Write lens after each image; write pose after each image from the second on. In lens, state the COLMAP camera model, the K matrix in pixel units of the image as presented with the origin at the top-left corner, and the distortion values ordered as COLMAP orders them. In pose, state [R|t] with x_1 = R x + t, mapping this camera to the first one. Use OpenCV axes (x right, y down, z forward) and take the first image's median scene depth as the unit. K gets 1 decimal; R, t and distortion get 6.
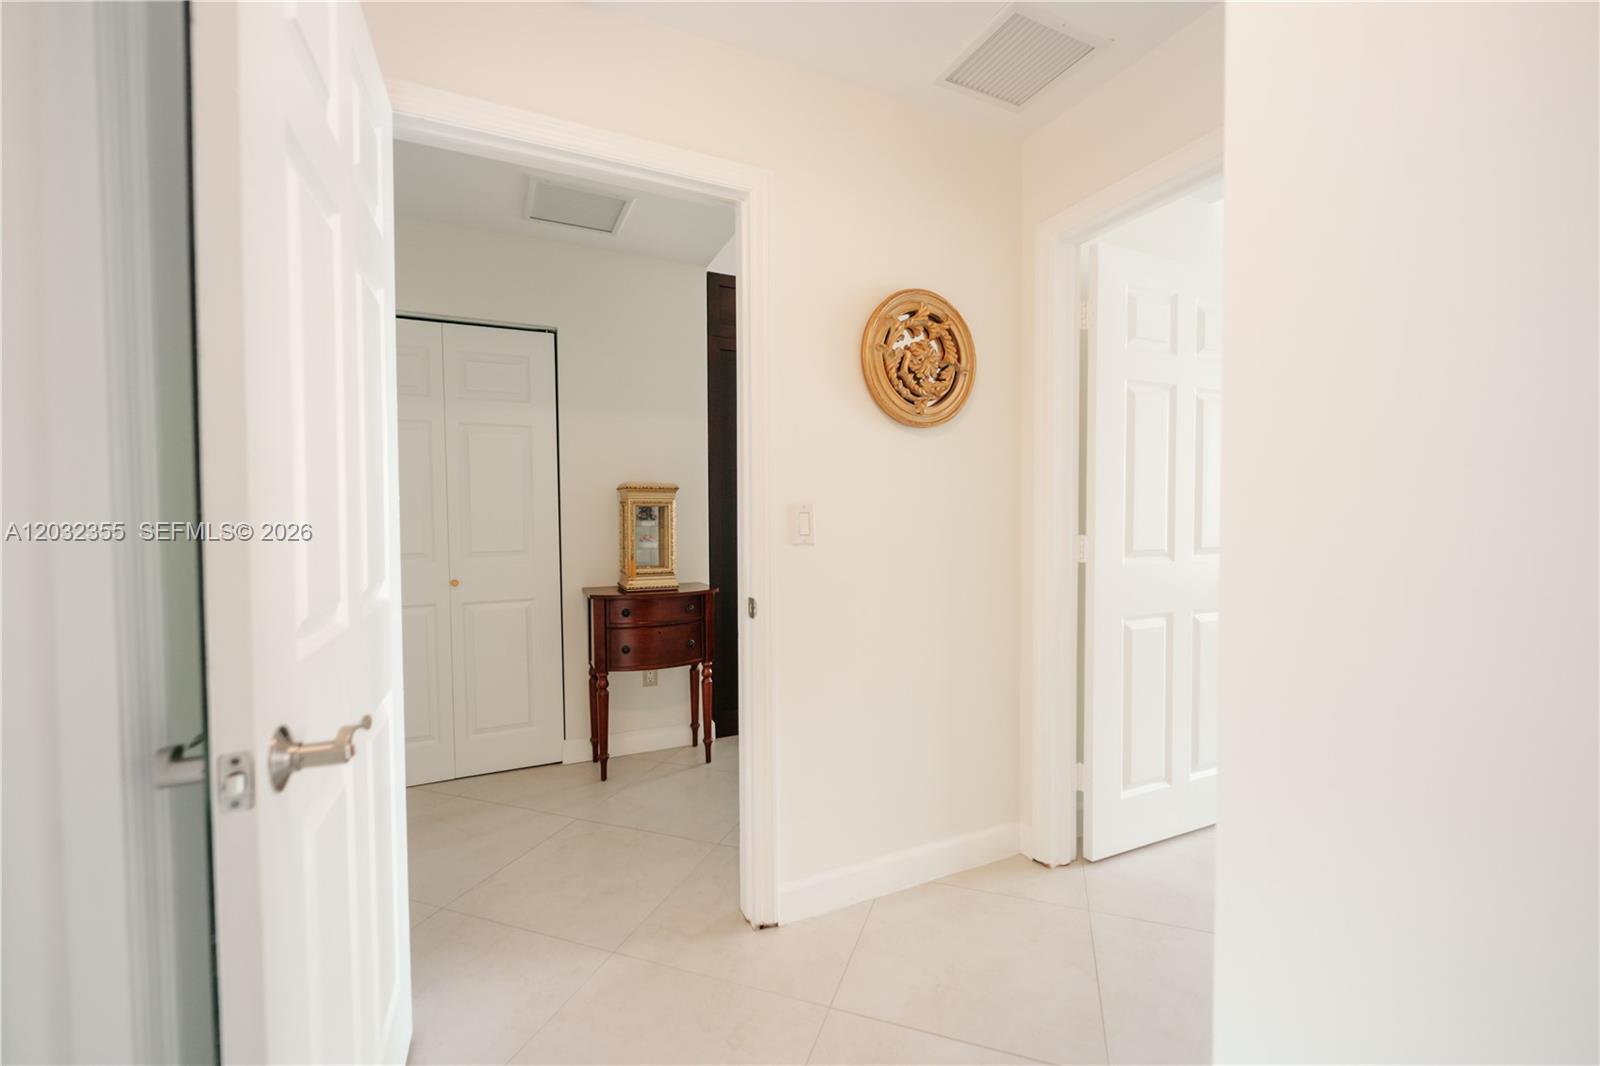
lens RADIAL K [[659.6, 0, 810.0], [0, 659.6, 533.3], [0, 0, 1]] dist [-0.001613, -0.000403]
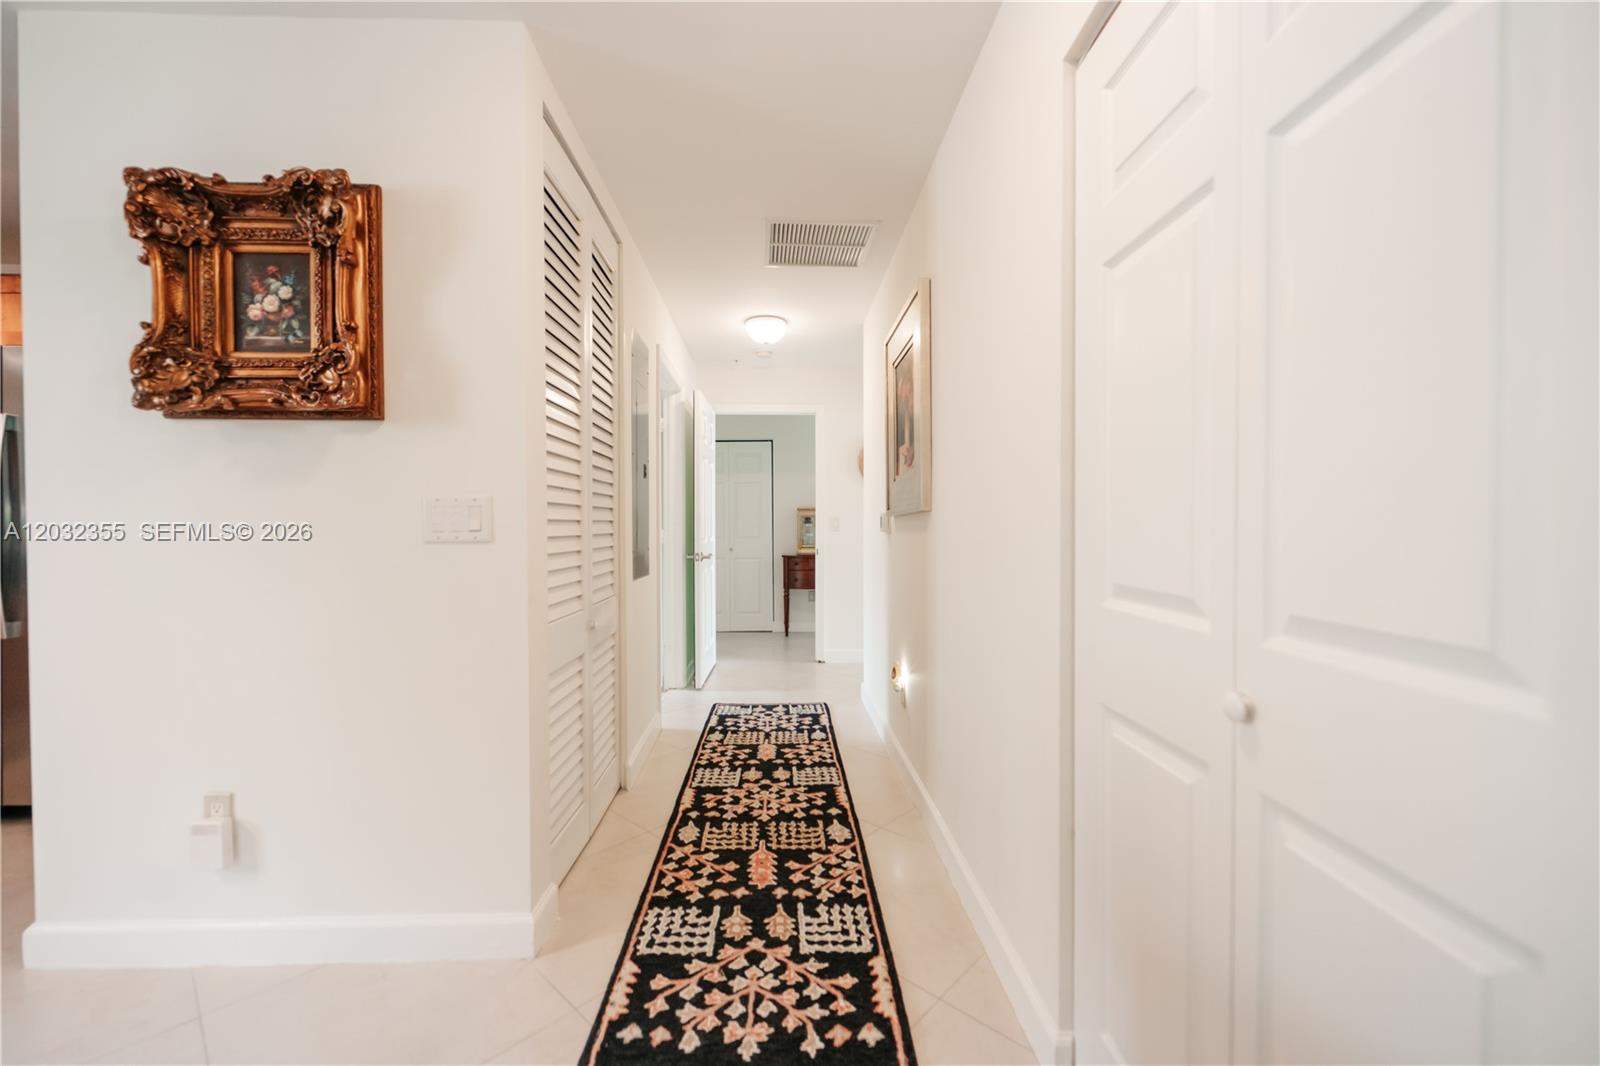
lens RADIAL K [[655.0, 0, 787.9], [0, 655.0, 534.9], [0, 0, 1]] dist [-0.003443, -0.000018]
pose [[0.907540, 0.008561, -0.419878, 0.619835], [-0.011637, 0.999921, -0.004764, 0.031708], [0.419804, 0.009210, 0.907568, -1.040005]]
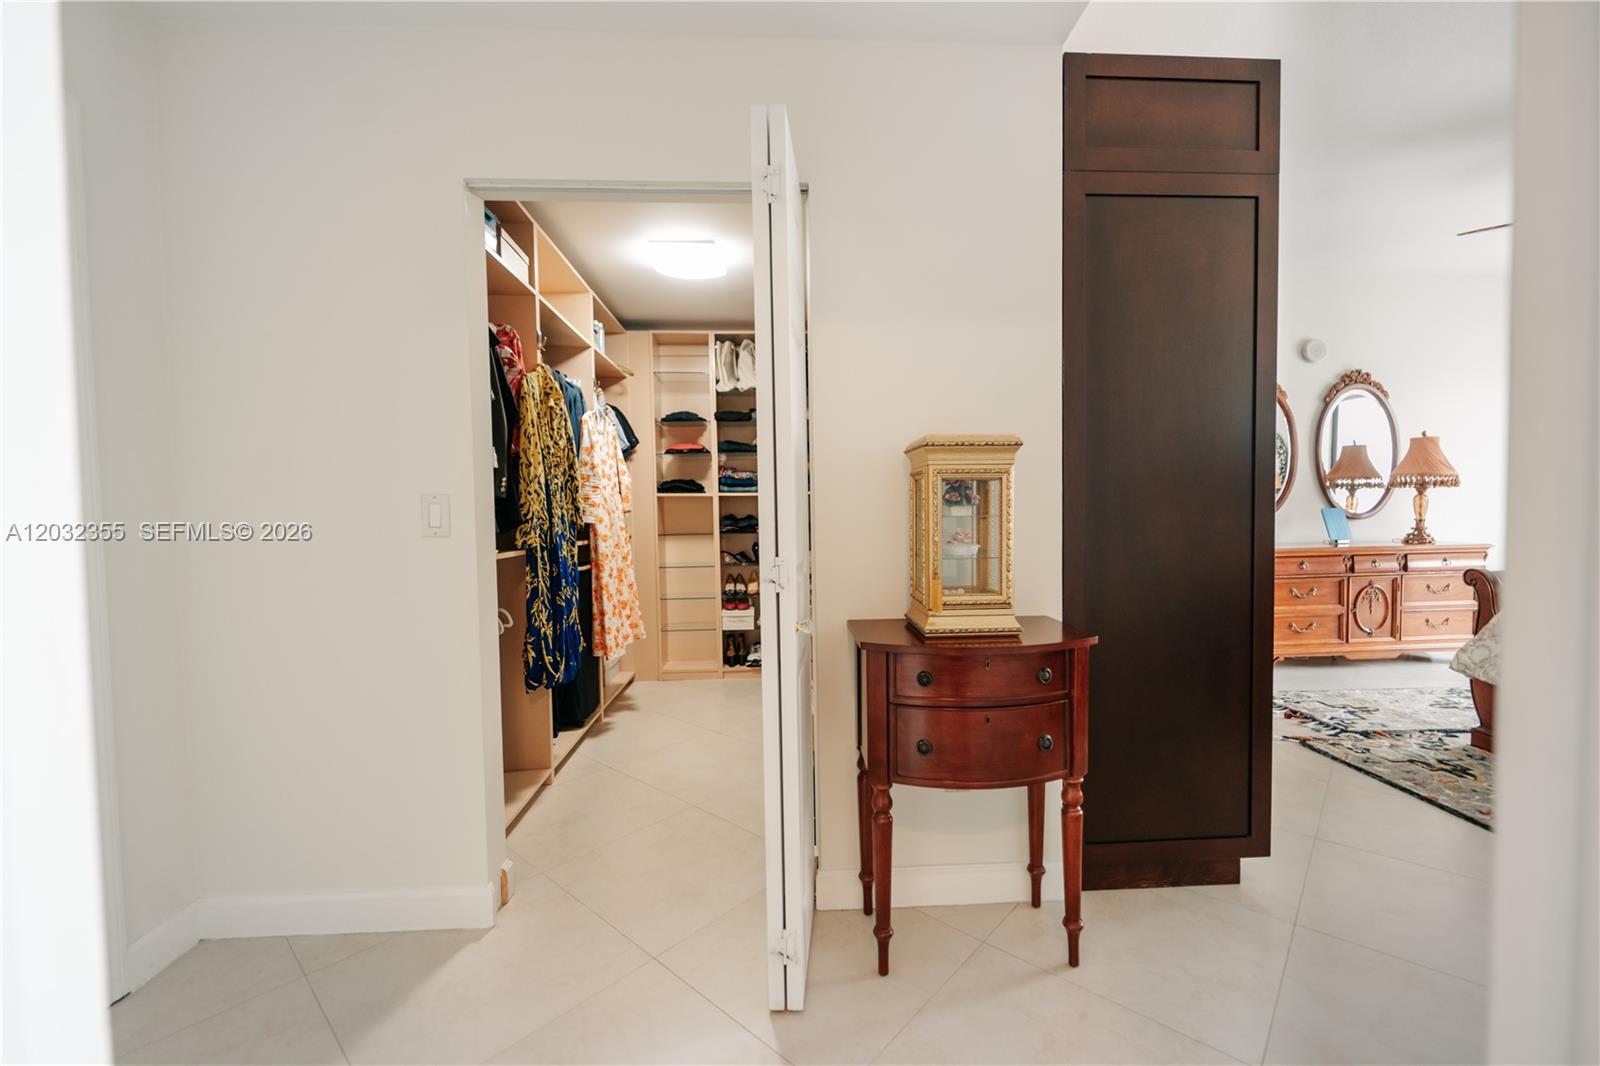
lens RADIAL K [[659.6, 0, 810.0], [0, 659.6, 533.3], [0, 0, 1]] dist [-0.001613, -0.000403]
pose [[0.925331, 0.004765, -0.379130, -0.155903], [-0.001548, 0.999960, 0.008789, -0.001538], [0.379157, -0.007546, 0.925302, 0.450779]]
